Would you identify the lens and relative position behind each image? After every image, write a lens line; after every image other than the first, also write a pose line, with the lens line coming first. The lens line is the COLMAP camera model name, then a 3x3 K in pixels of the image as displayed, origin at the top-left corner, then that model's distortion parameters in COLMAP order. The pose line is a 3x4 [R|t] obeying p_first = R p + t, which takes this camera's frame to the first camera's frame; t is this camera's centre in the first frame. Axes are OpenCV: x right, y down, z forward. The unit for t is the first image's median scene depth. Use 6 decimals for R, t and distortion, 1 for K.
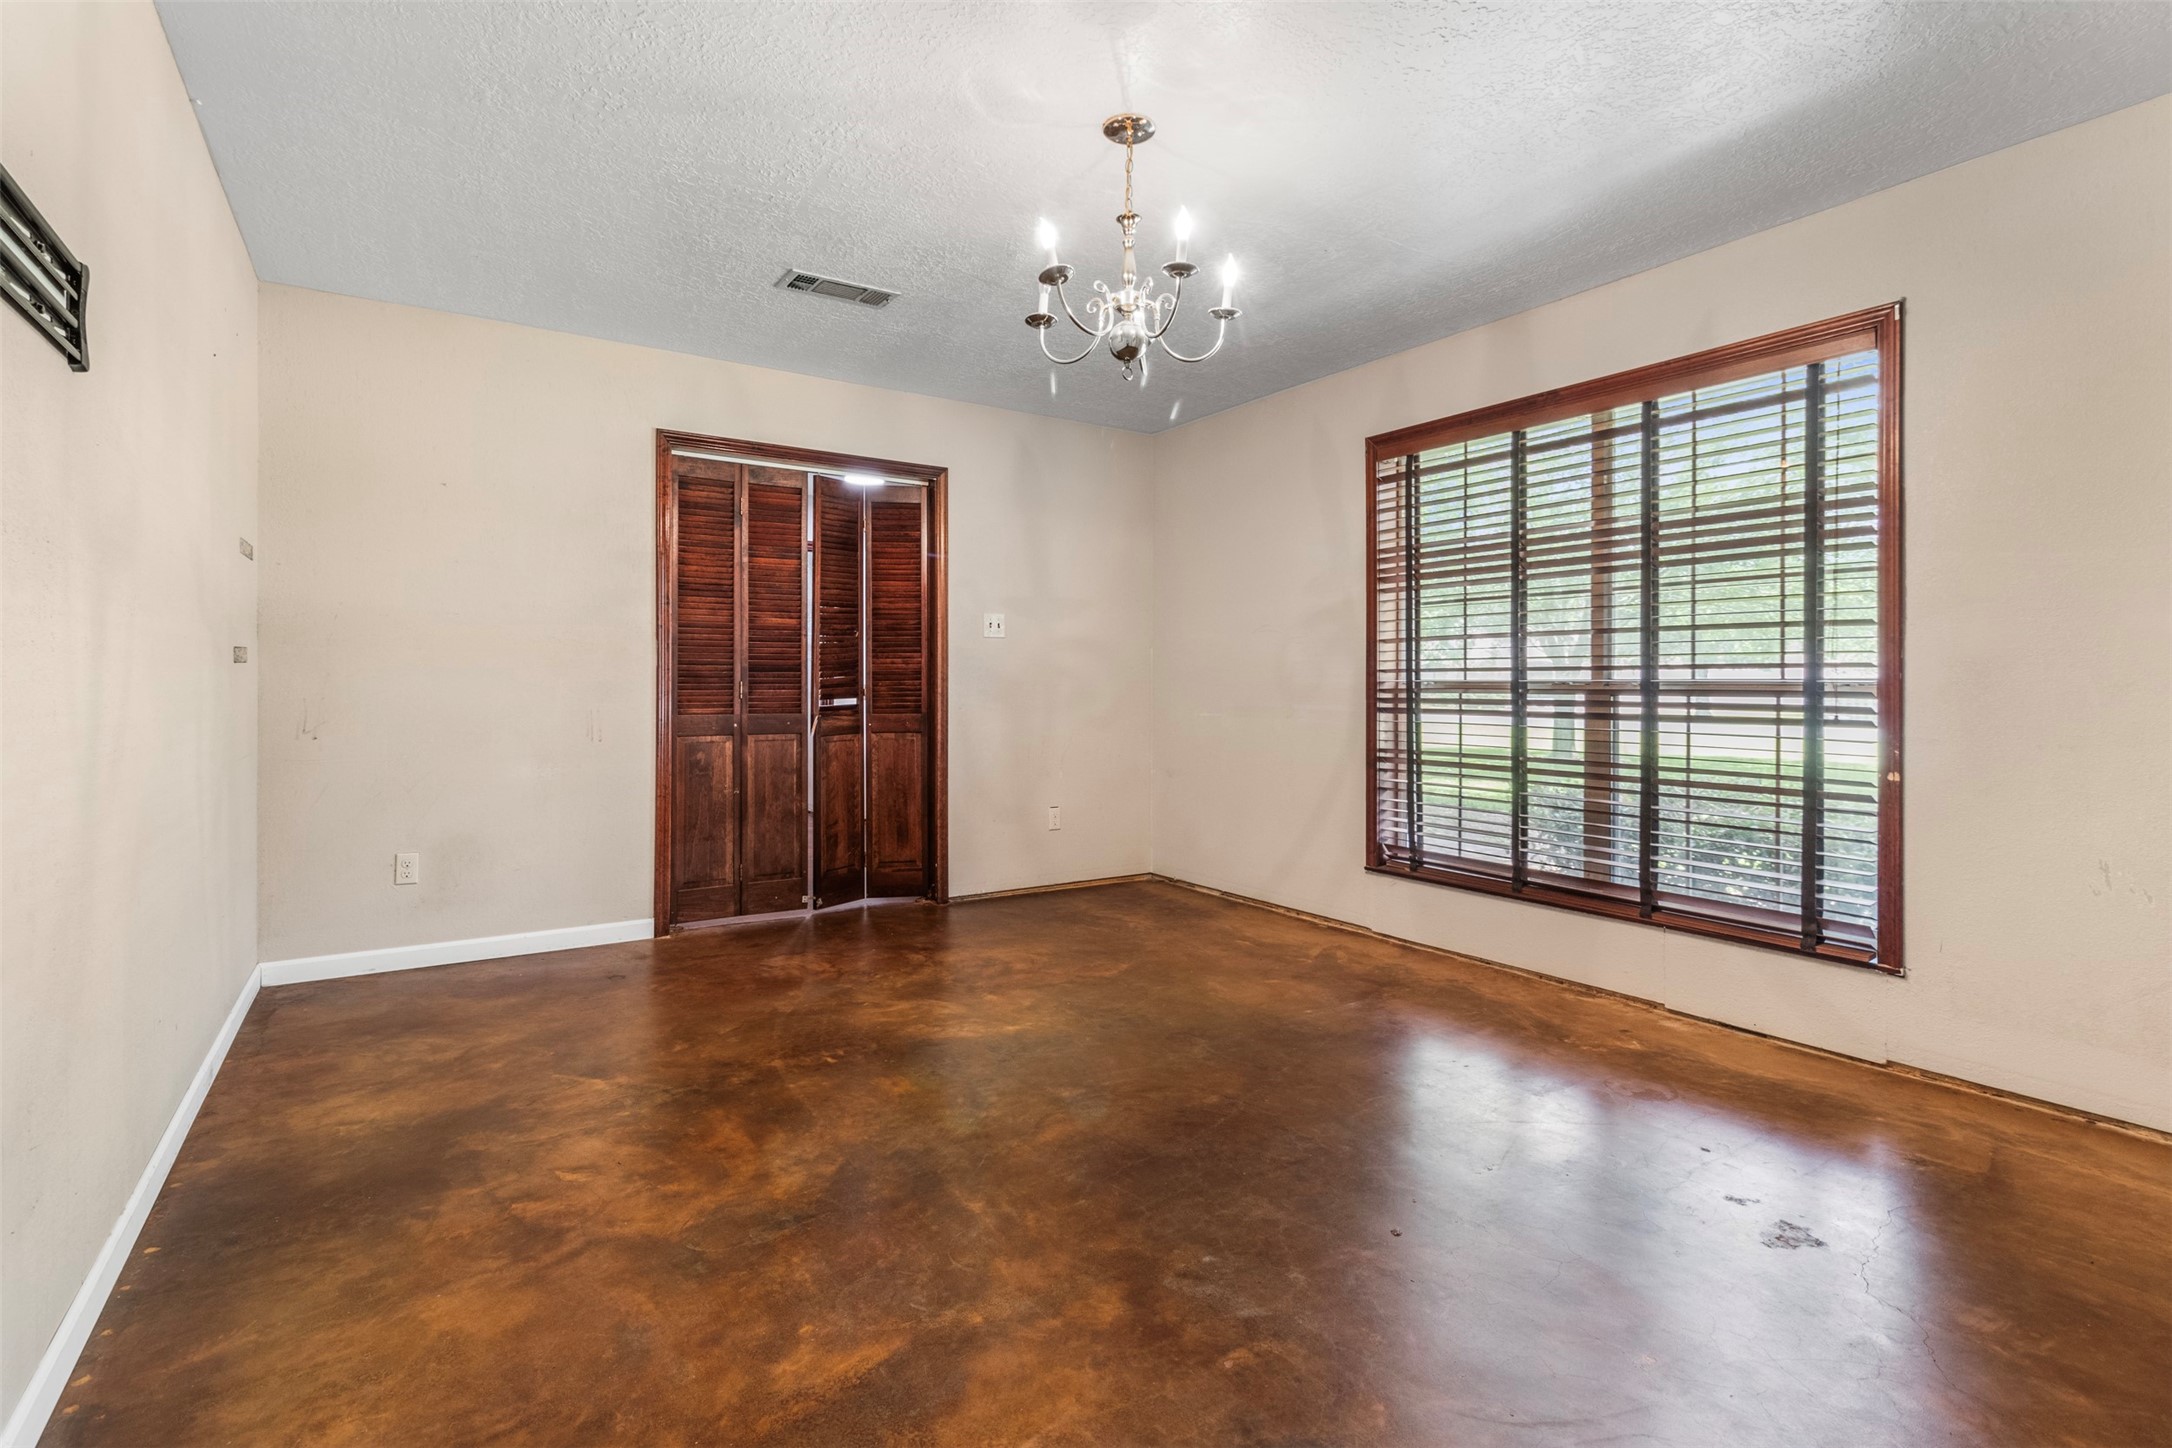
lens RADIAL K [[1036.5, 0, 1077.4], [0, 1036.5, 665.8], [0, 0, 1]] dist [0.002030, -0.000455]
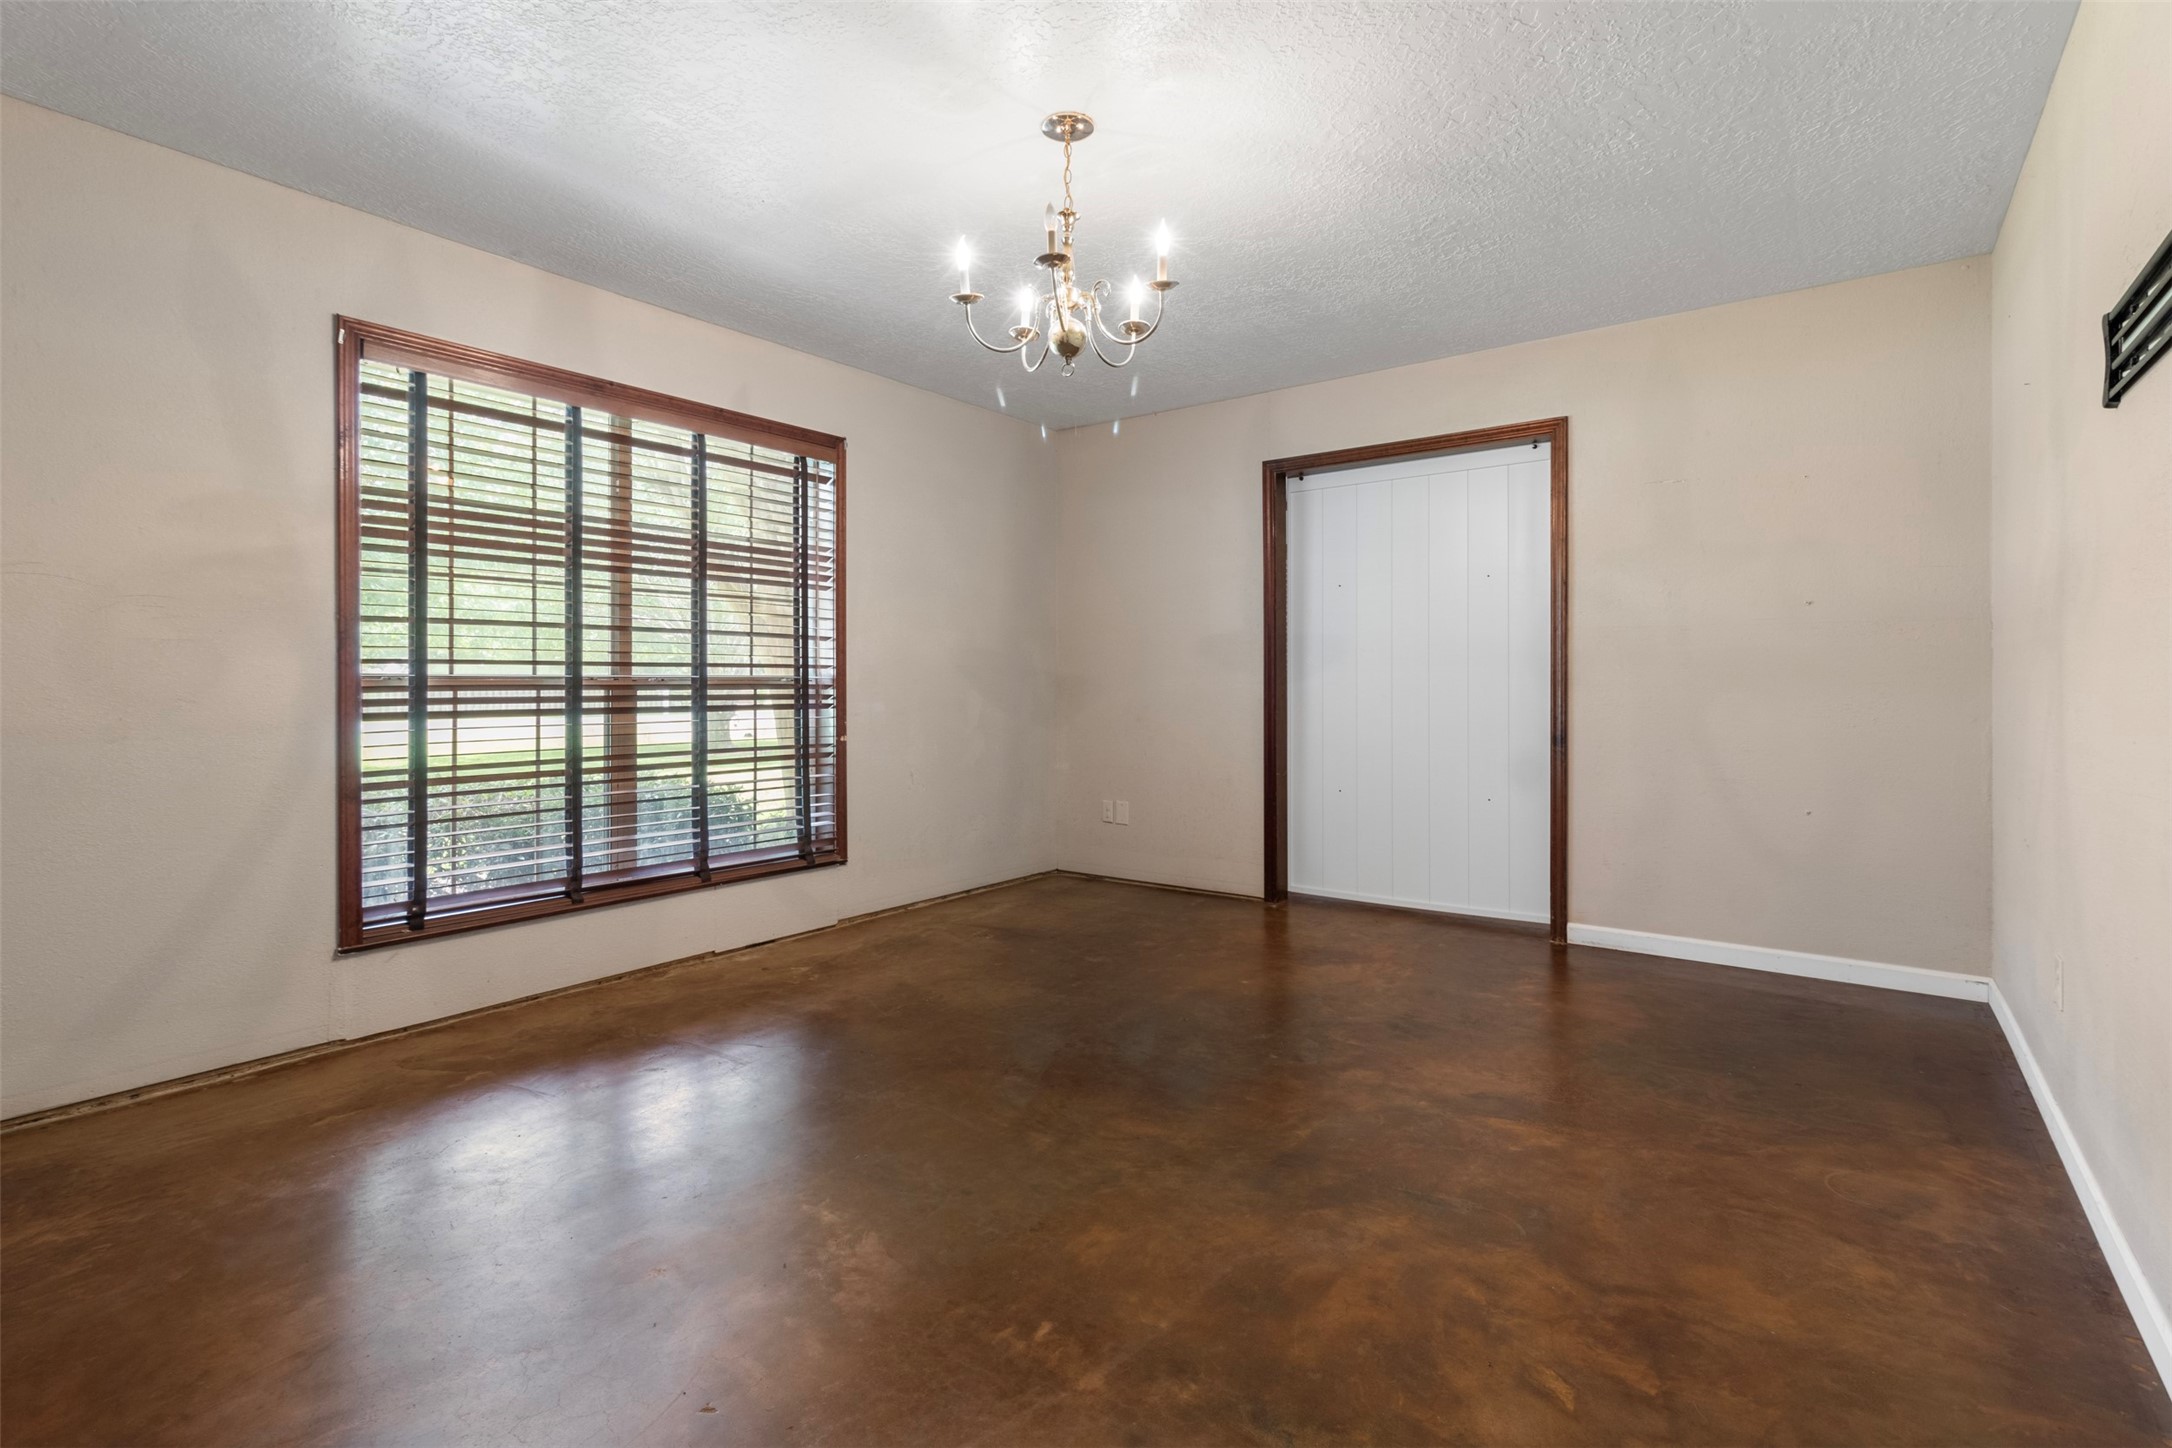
lens RADIAL K [[1023.2, 0, 1079.6], [0, 1023.2, 669.0], [0, 0, 1]] dist [0.003492, 0.001843]
pose [[-0.347368, 0.006215, 0.937708, -0.652245], [-0.018055, 0.999748, -0.013314, 0.013460], [-0.937555, -0.021555, -0.347169, 0.985374]]
